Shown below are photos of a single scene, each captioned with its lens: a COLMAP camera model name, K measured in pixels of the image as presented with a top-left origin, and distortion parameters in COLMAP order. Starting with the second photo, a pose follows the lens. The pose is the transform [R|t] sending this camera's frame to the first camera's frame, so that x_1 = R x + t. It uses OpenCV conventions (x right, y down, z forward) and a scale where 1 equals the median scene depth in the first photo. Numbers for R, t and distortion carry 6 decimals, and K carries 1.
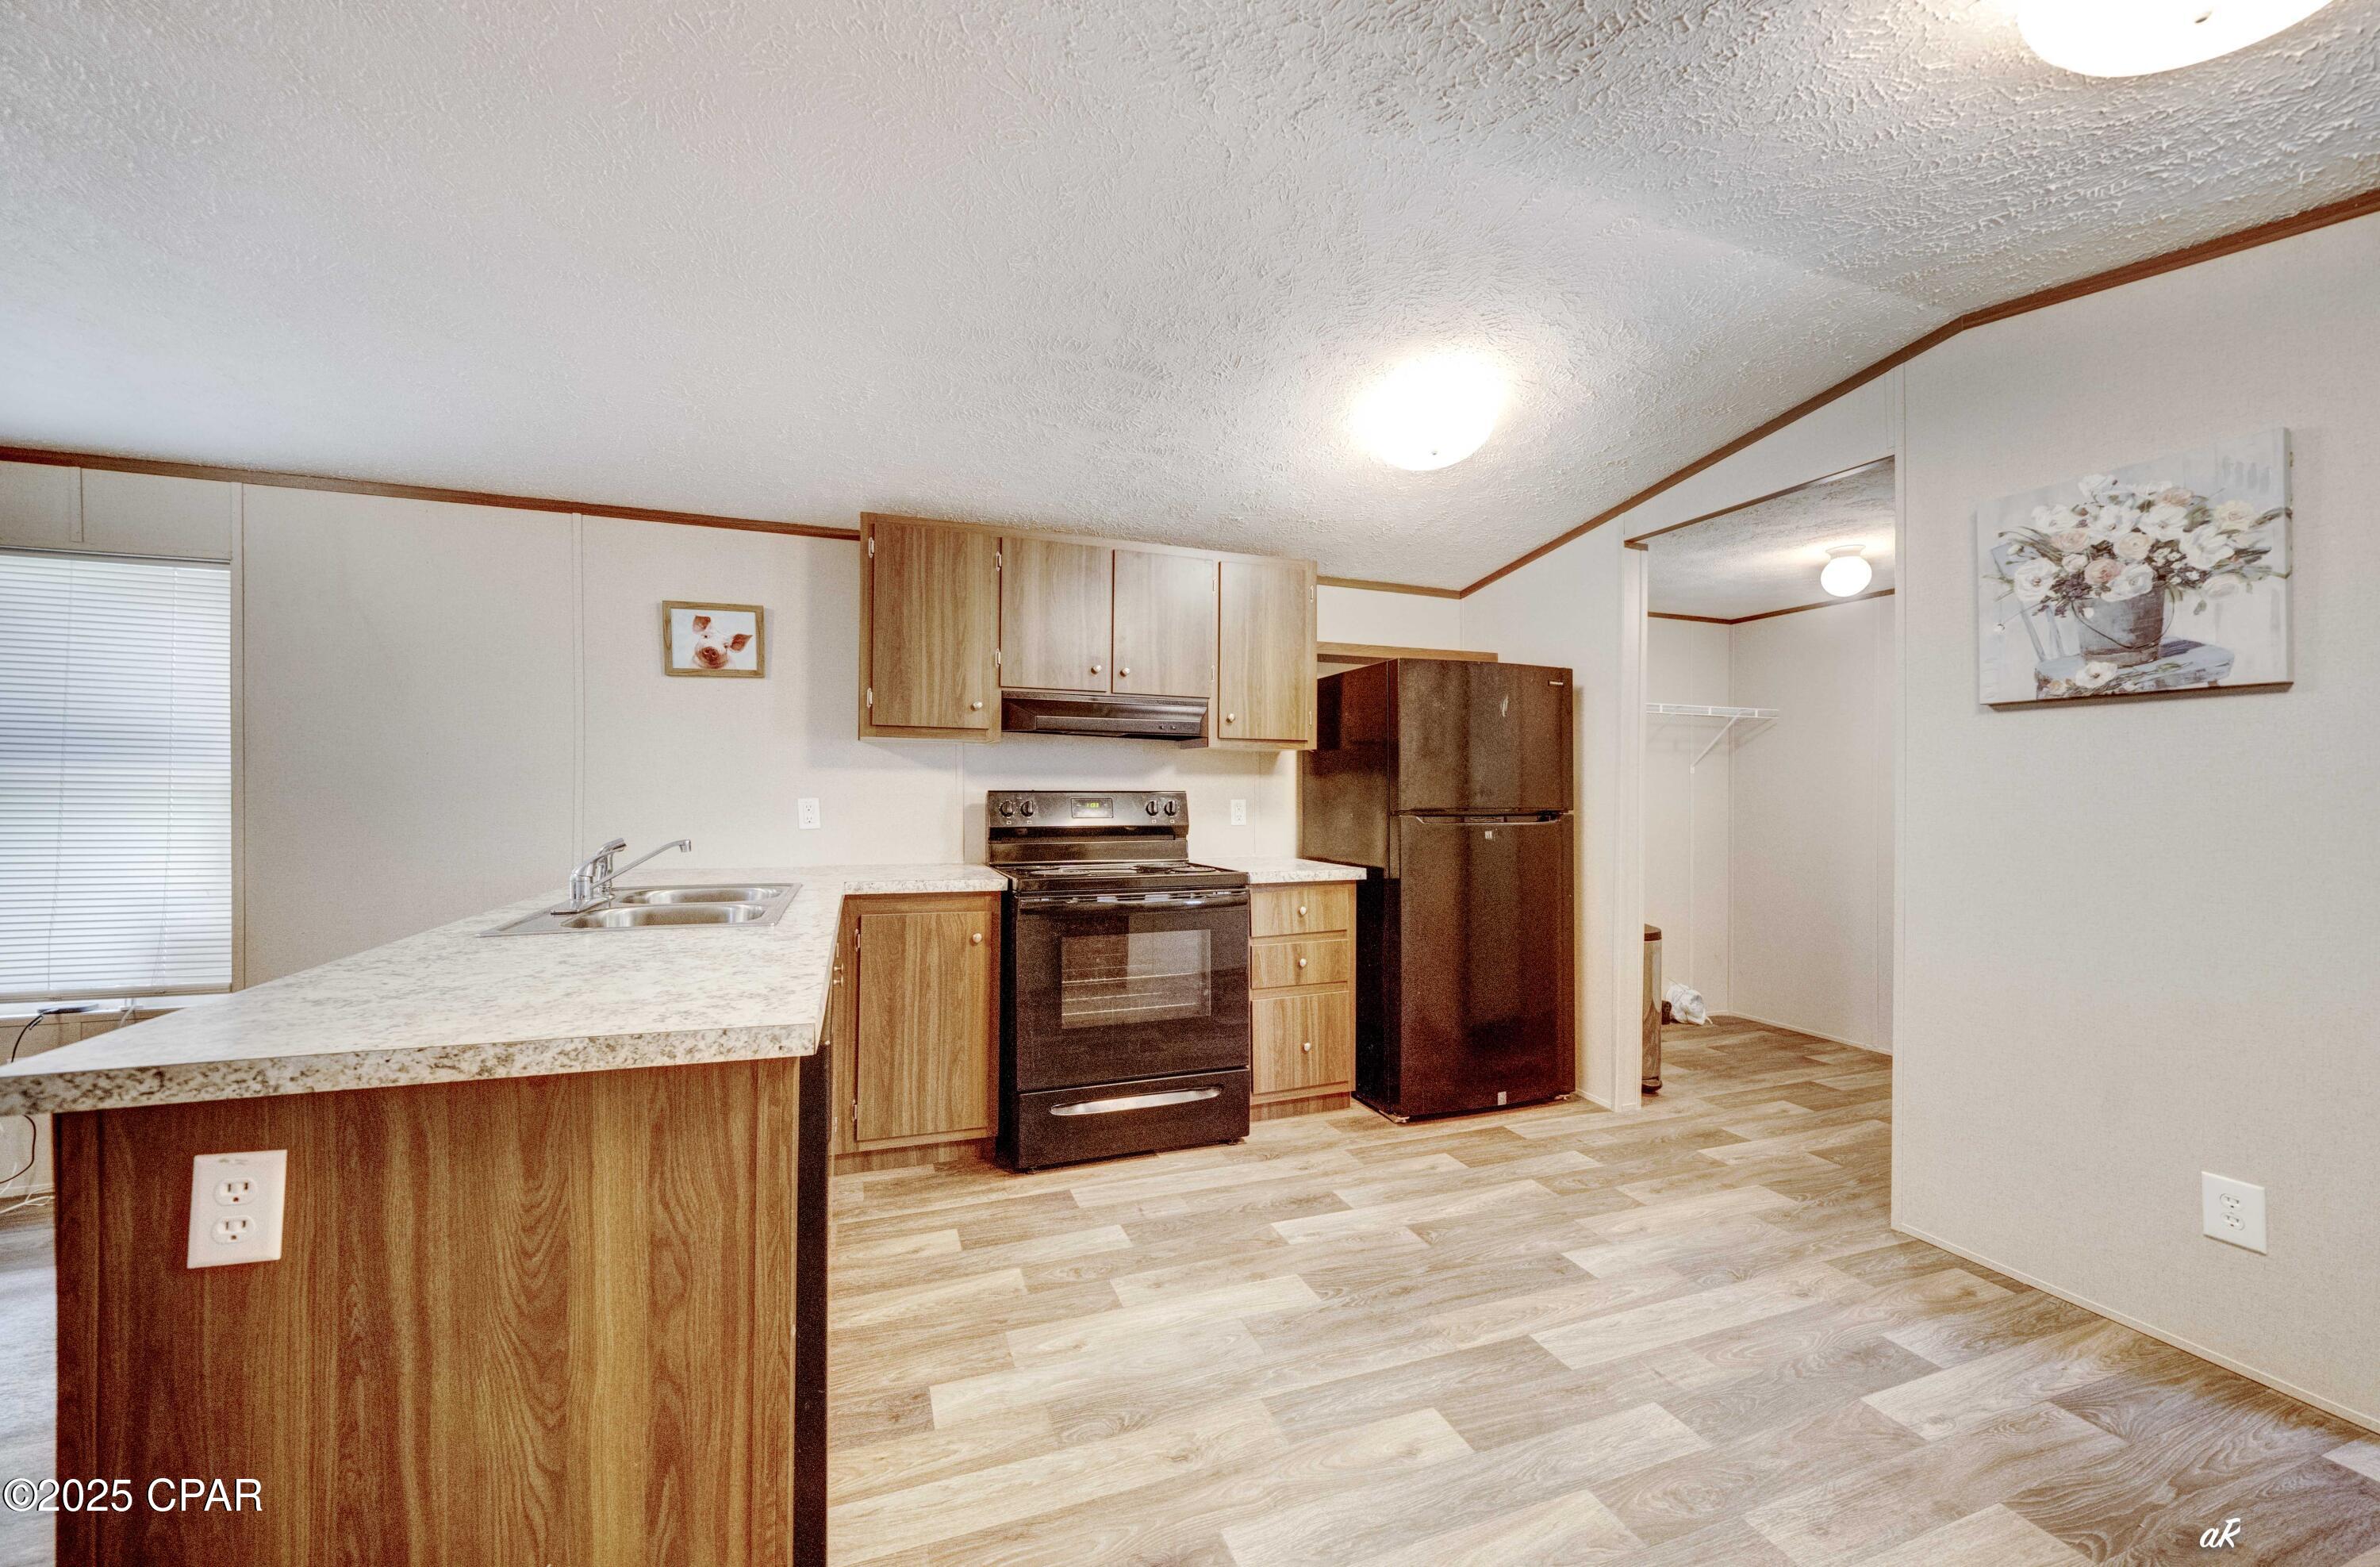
lens RADIAL K [[850.5, 0, 1158.8], [0, 850.5, 810.7], [0, 0, 1]] dist [-0.015311, -0.000029]
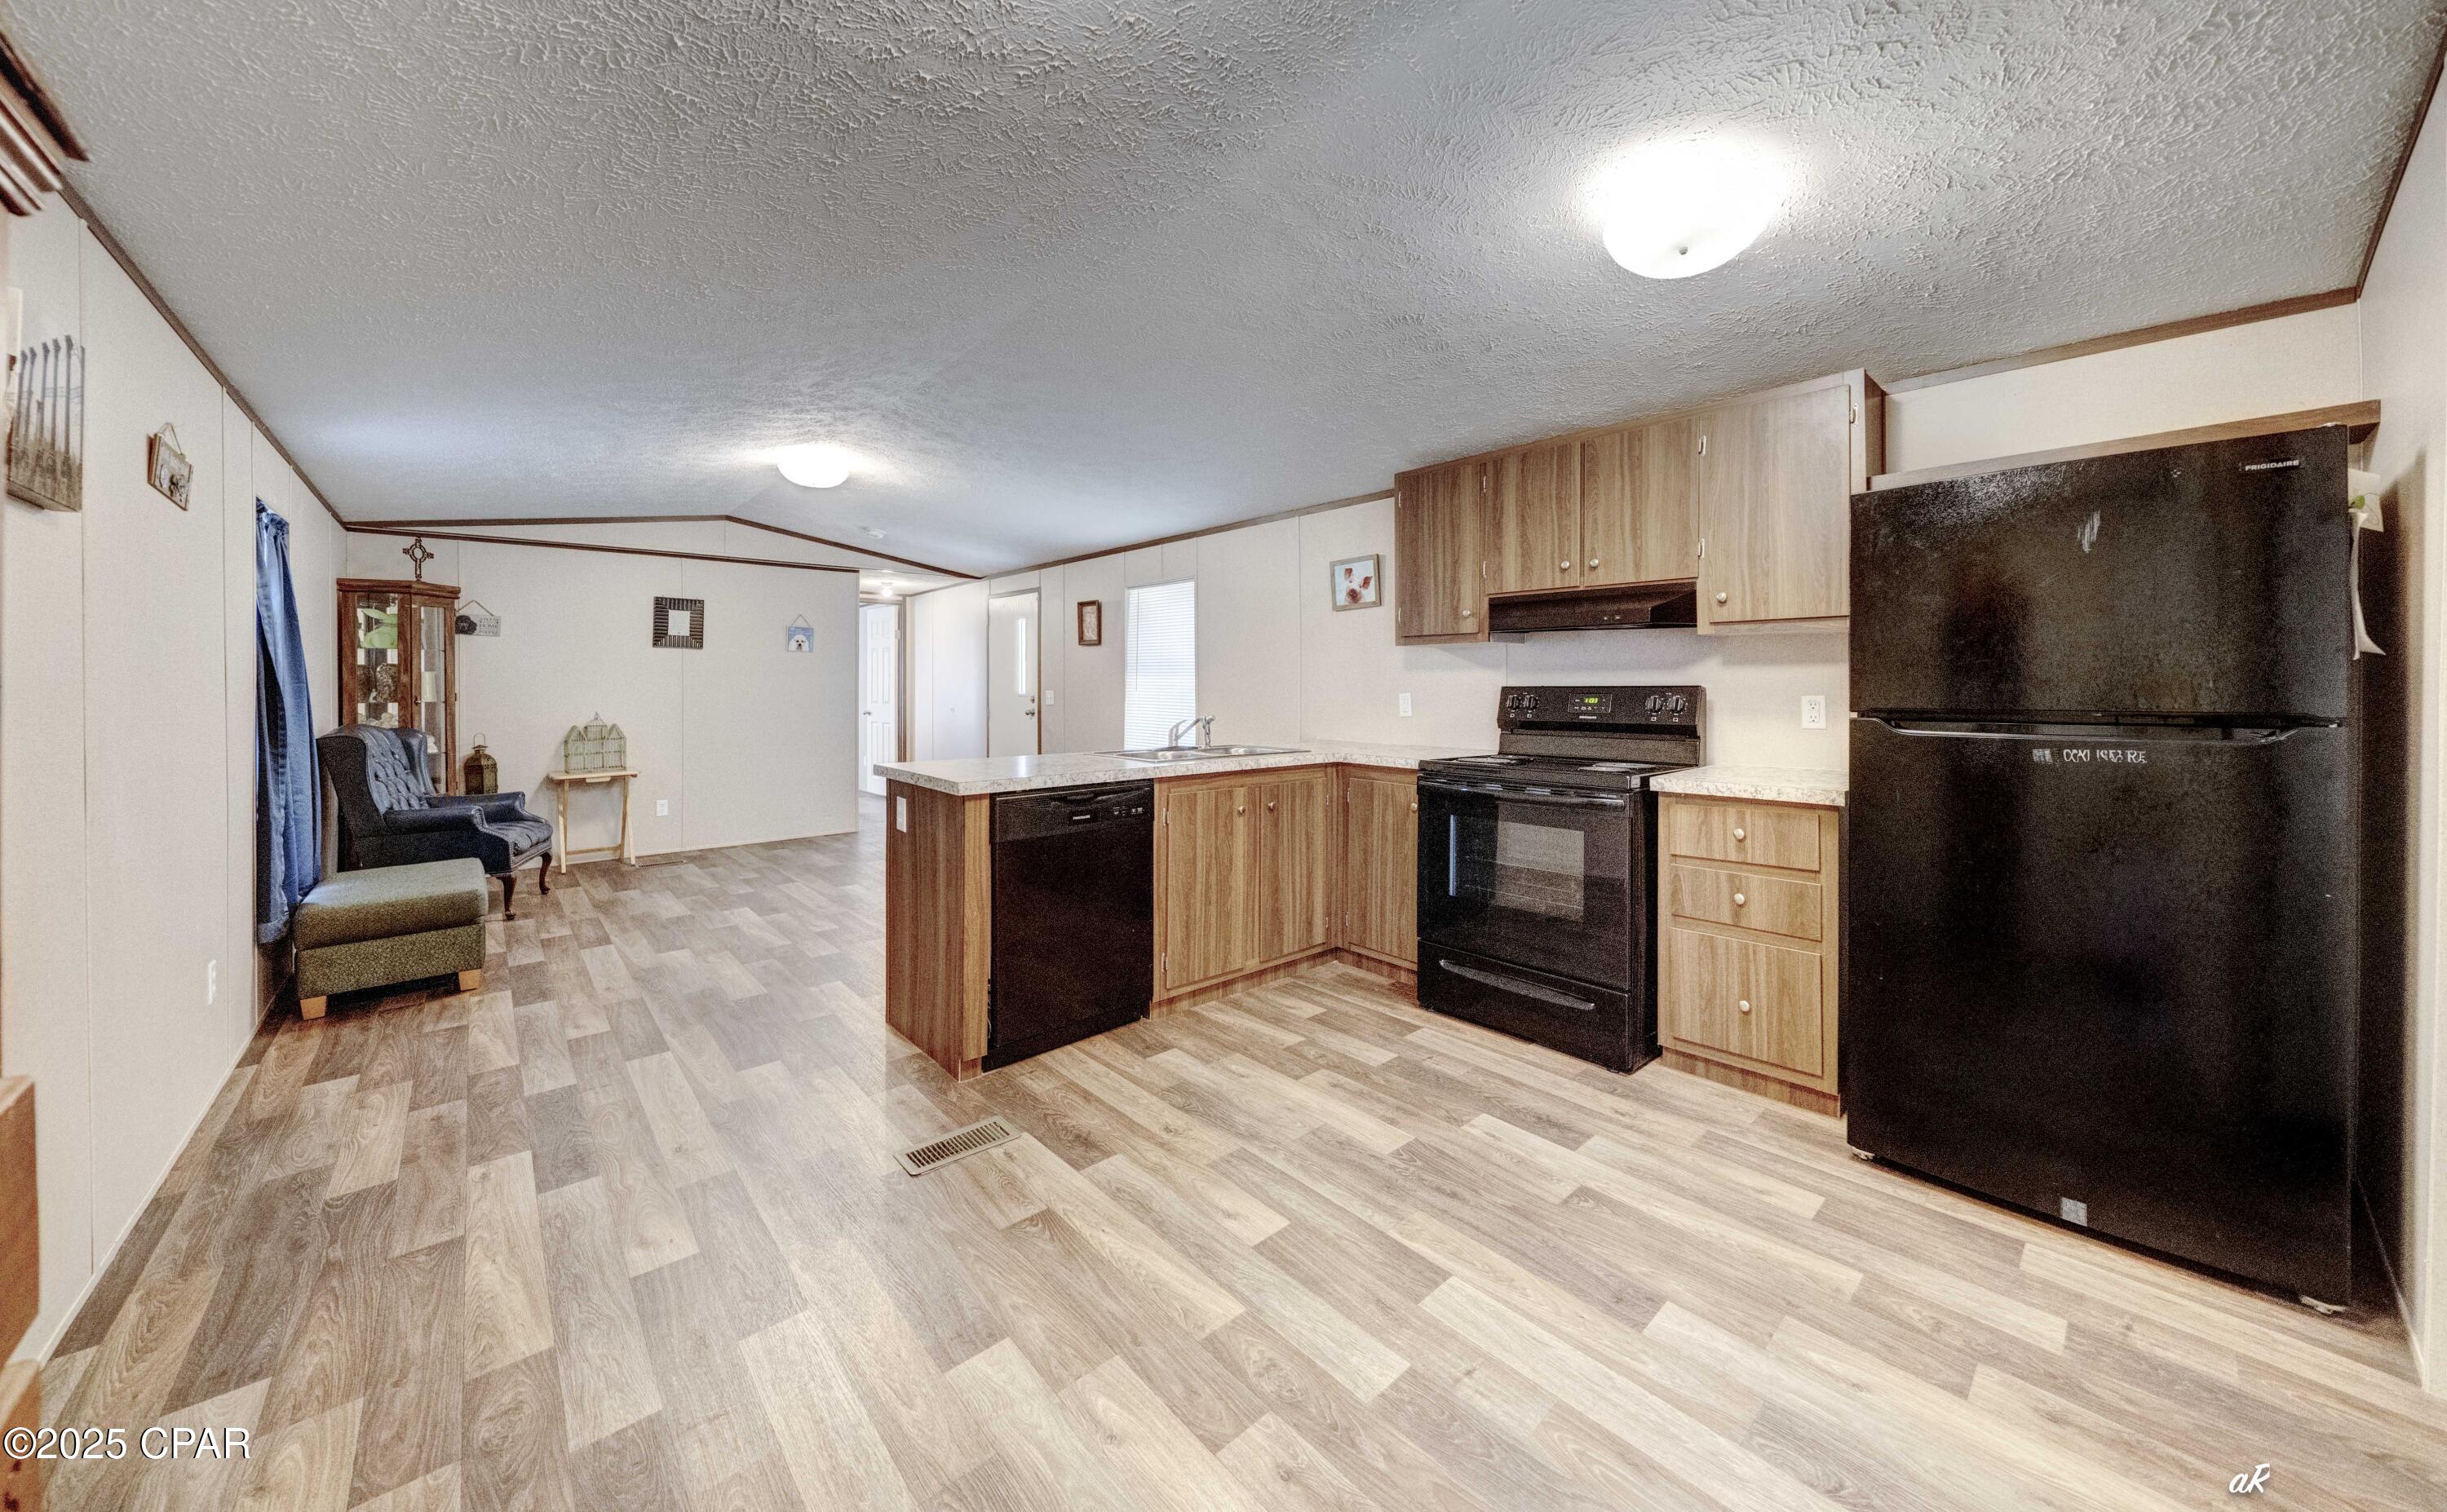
lens RADIAL K [[827.5, 0, 1221.7], [0, 827.5, 686.2], [0, 0, 1]] dist [-0.001648, -0.000365]
pose [[0.402155, -0.006186, -0.915551, 0.715791], [-0.017436, 0.999744, -0.014414, -0.001599], [0.915406, 0.021761, 0.401944, 0.240542]]
